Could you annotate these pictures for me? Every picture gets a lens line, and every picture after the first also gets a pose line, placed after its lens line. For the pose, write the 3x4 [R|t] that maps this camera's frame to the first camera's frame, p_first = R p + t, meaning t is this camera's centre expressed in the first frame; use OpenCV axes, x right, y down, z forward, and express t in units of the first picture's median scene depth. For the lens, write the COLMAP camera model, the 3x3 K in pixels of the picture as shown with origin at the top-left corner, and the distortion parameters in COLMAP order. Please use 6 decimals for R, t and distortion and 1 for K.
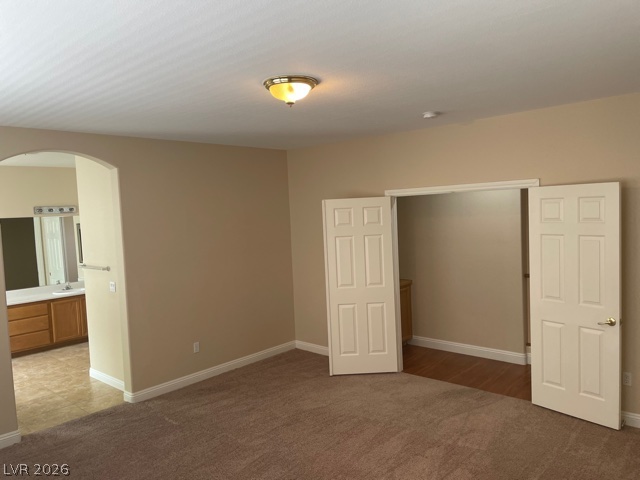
lens RADIAL K [[485.6, 0, 327.7], [0, 485.6, 238.7], [0, 0, 1]] dist [0.085741, -0.120520]
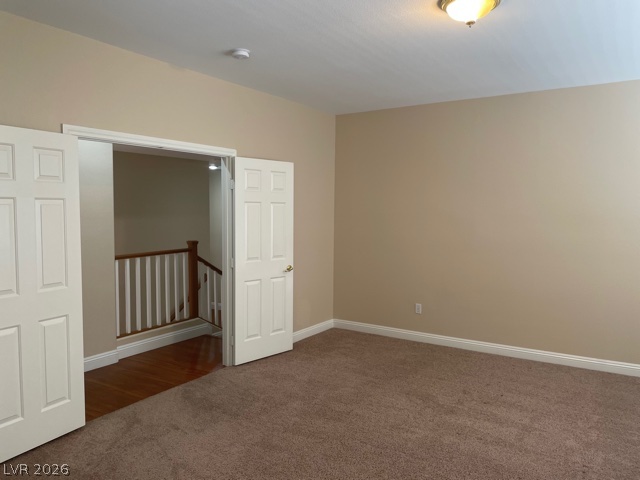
lens RADIAL K [[485.6, 0, 327.7], [0, 485.6, 238.7], [0, 0, 1]] dist [0.085741, -0.120520]
pose [[-0.131694, -0.027161, 0.990918, -0.676226], [0.069356, 0.996922, 0.036543, 0.048365], [-0.988861, 0.073539, -0.129405, 1.006620]]
